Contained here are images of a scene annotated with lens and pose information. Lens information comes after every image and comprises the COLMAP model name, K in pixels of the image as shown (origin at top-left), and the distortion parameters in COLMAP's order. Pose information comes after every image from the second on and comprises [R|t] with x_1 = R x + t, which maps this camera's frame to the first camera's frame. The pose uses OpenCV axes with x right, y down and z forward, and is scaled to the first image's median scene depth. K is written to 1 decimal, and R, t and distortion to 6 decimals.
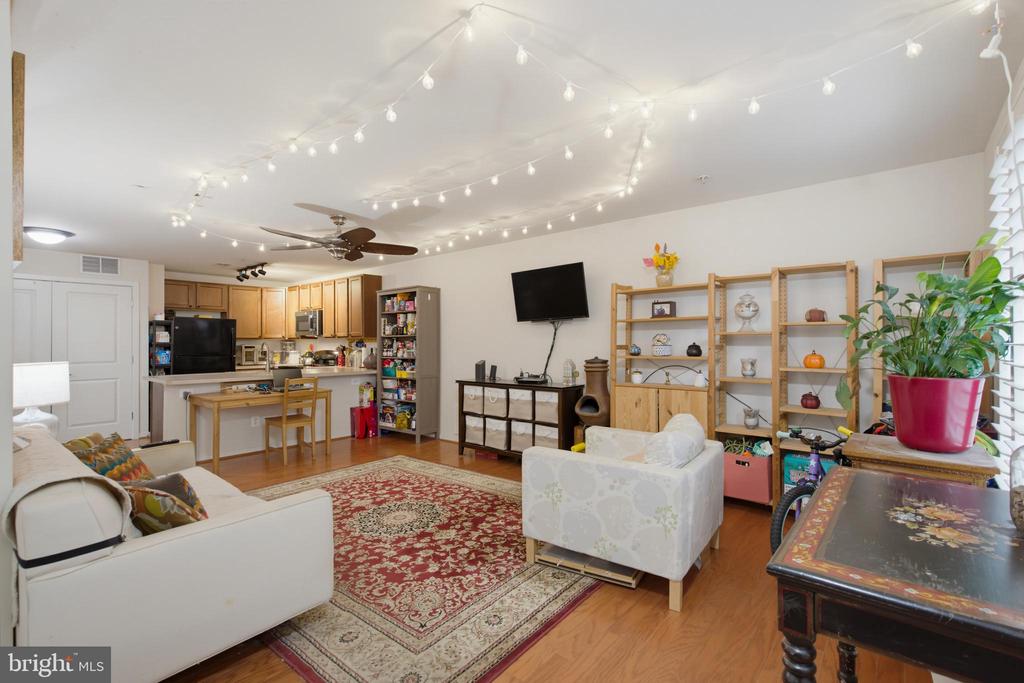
lens RADIAL K [[463.2, 0, 521.4], [0, 463.2, 336.5], [0, 0, 1]] dist [0.006702, -0.004067]
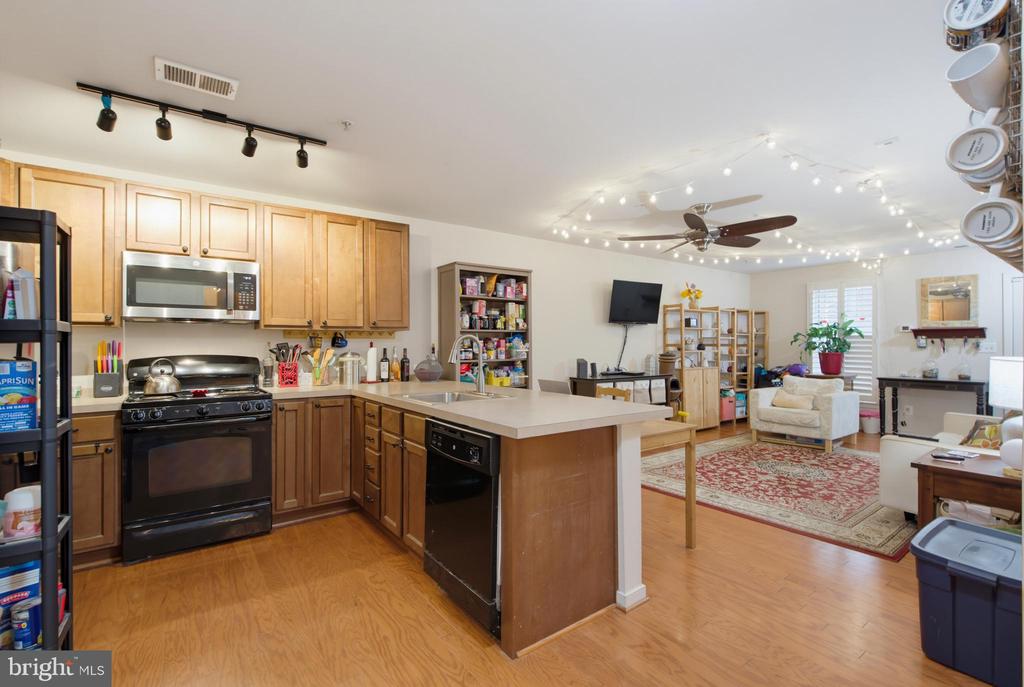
lens RADIAL K [[463.2, 0, 514.0], [0, 463.2, 341.0], [0, 0, 1]] dist [0.006702, -0.004067]
pose [[0.252102, 0.012861, 0.967615, -1.187965], [-0.013859, 0.999857, -0.009678, 0.026007], [-0.967601, -0.010970, 0.252245, 0.958780]]
